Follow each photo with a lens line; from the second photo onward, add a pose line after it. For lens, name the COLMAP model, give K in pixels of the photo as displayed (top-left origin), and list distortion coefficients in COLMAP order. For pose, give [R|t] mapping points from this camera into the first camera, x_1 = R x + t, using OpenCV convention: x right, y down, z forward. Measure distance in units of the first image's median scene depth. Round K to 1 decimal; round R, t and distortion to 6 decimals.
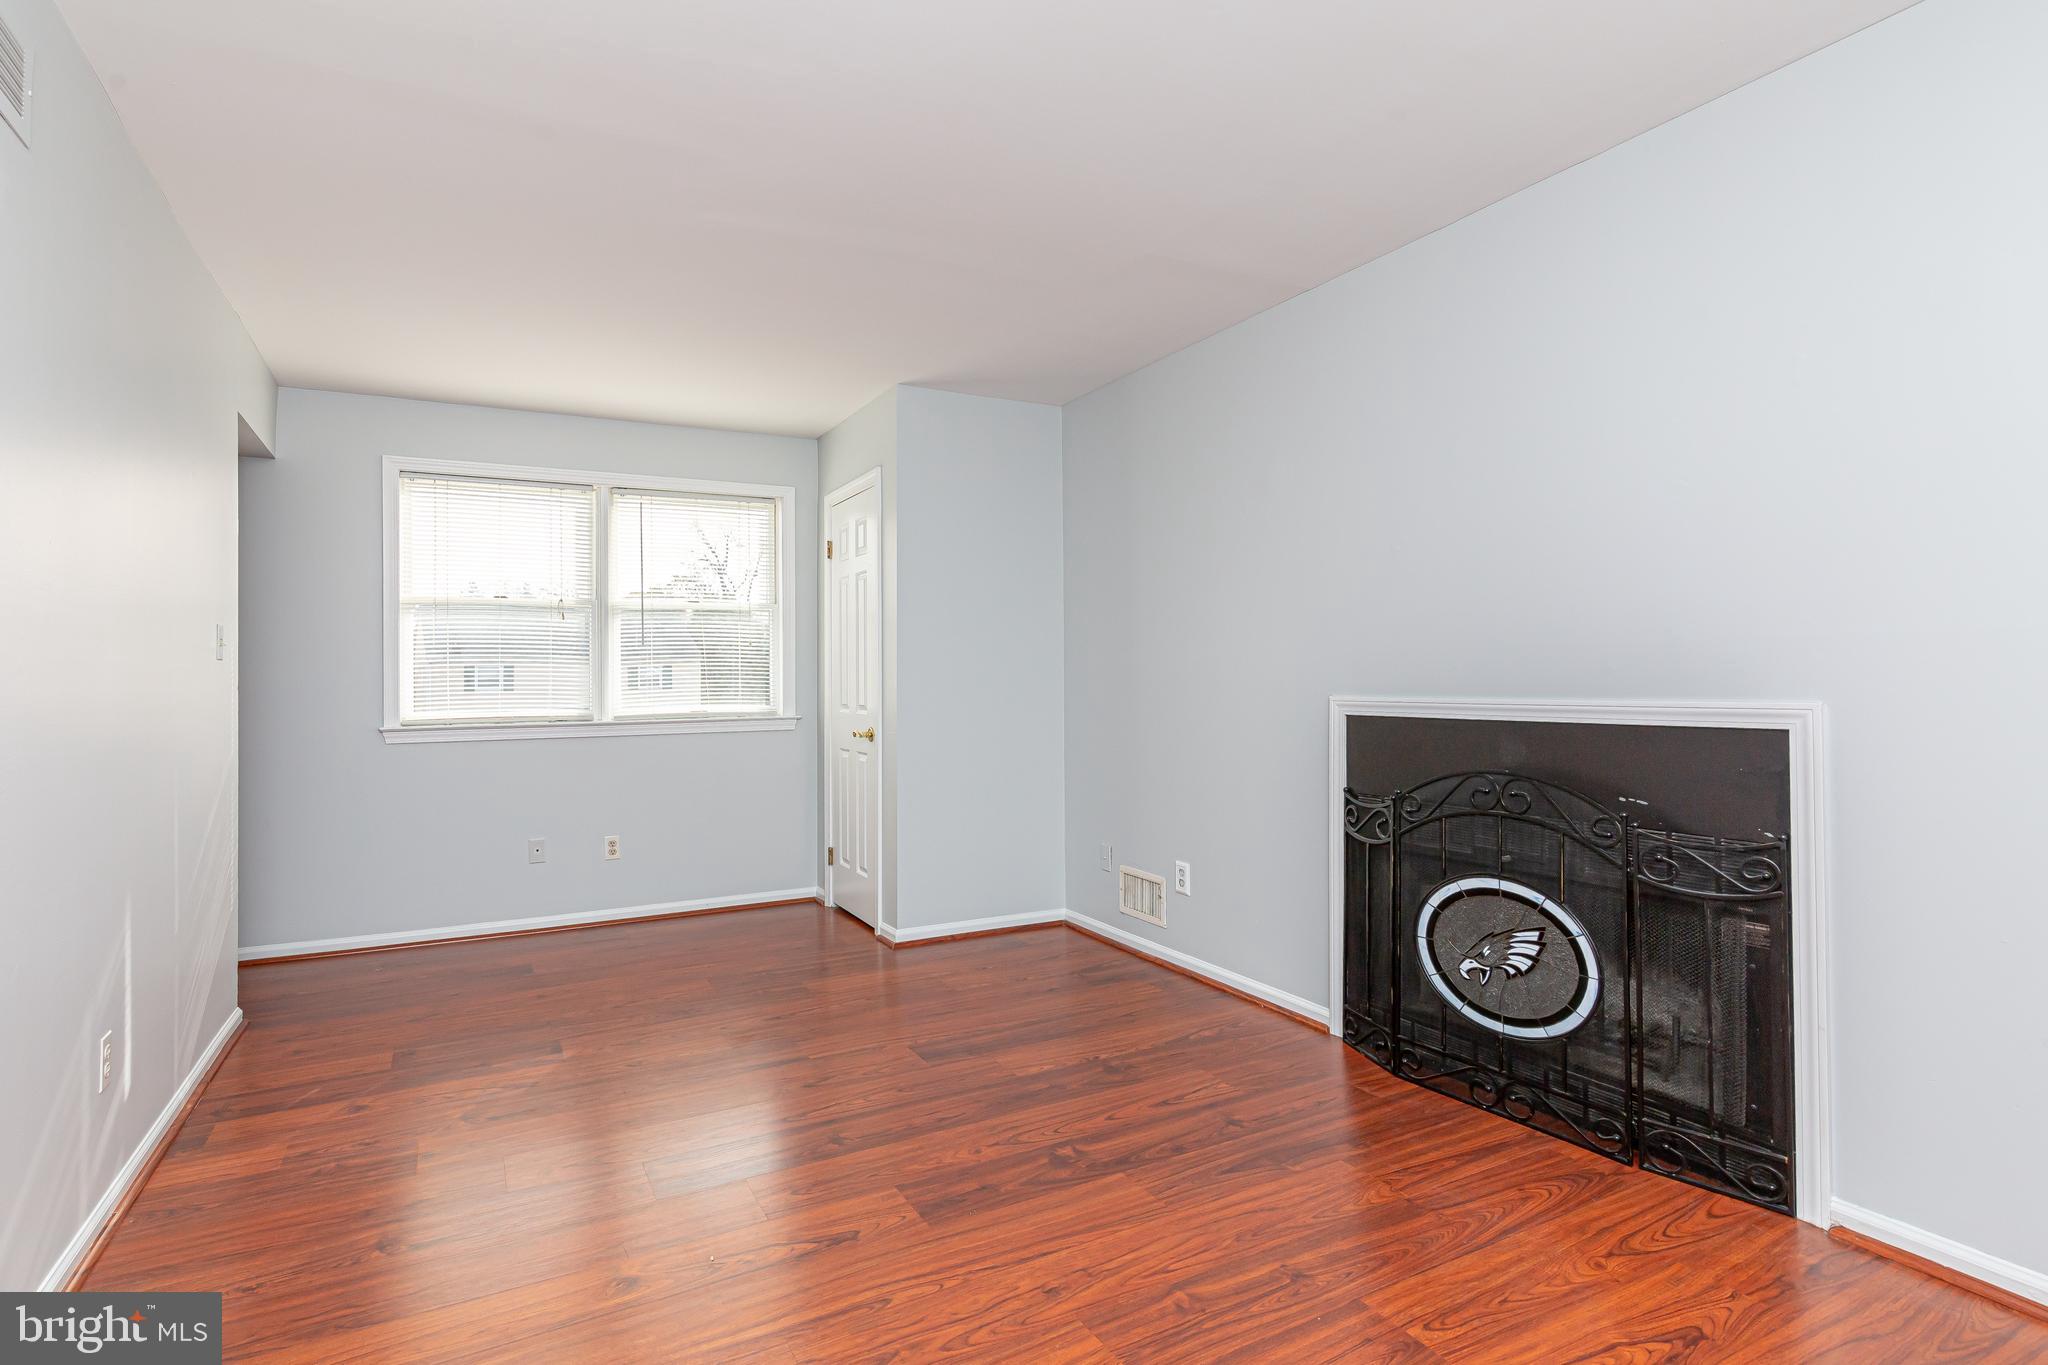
lens RADIAL K [[961.0, 0, 955.0], [0, 961.0, 680.9], [0, 0, 1]] dist [-0.001084, -0.000097]
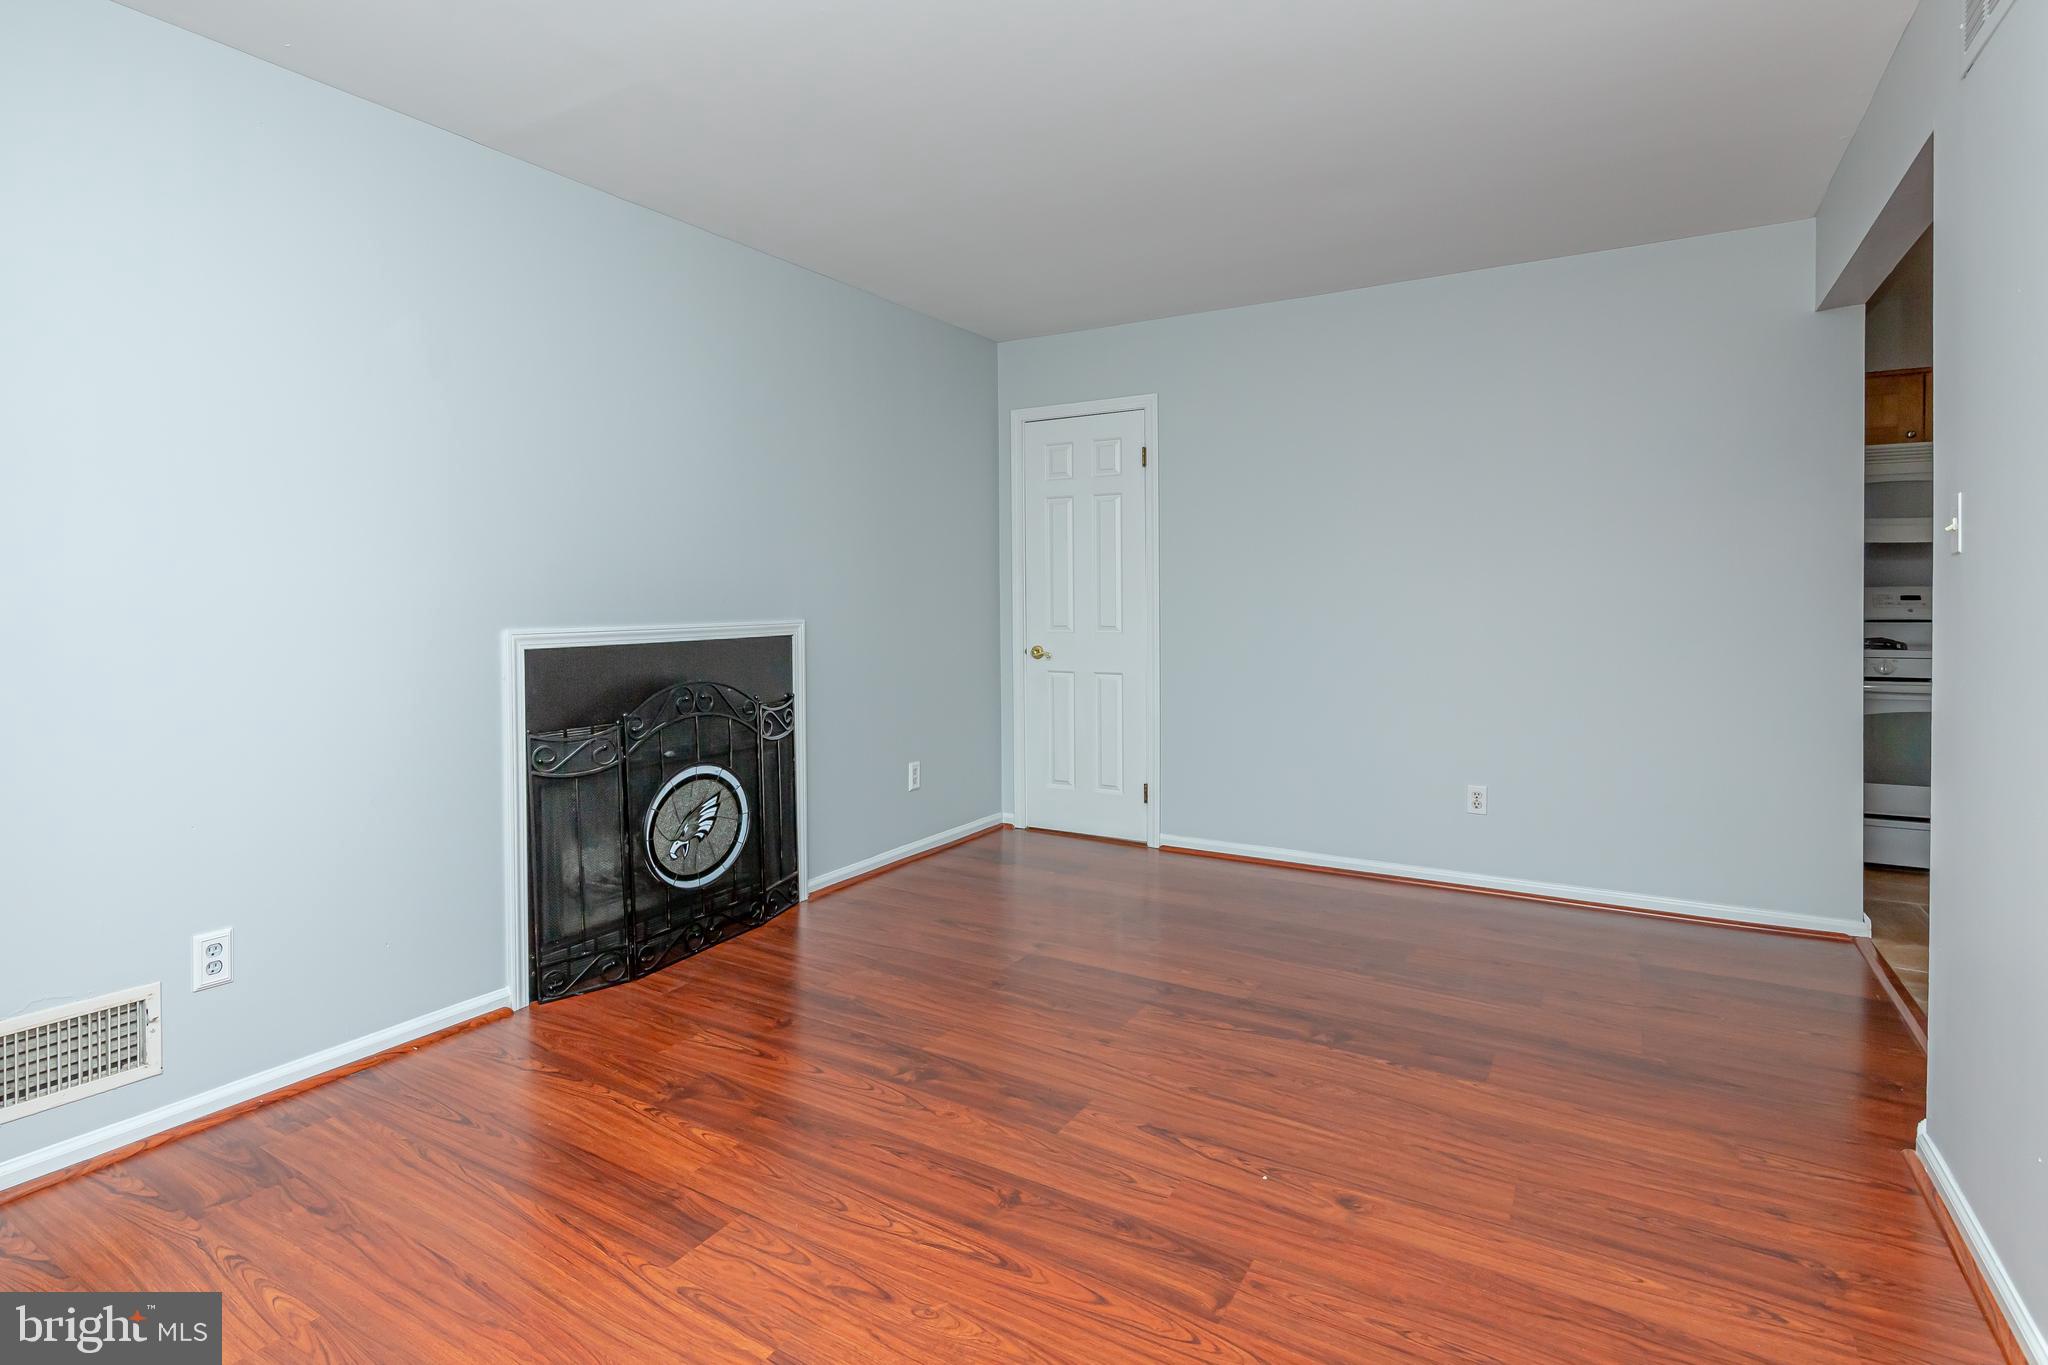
lens RADIAL K [[1027.7, 0, 942.0], [0, 1027.7, 597.3], [0, 0, 1]] dist [-0.000287, 0.000041]
pose [[-0.489542, 0.011299, 0.871907, -0.810926], [0.009369, 0.999926, -0.007698, -0.005632], [-0.871930, 0.004400, -0.489612, 1.424553]]
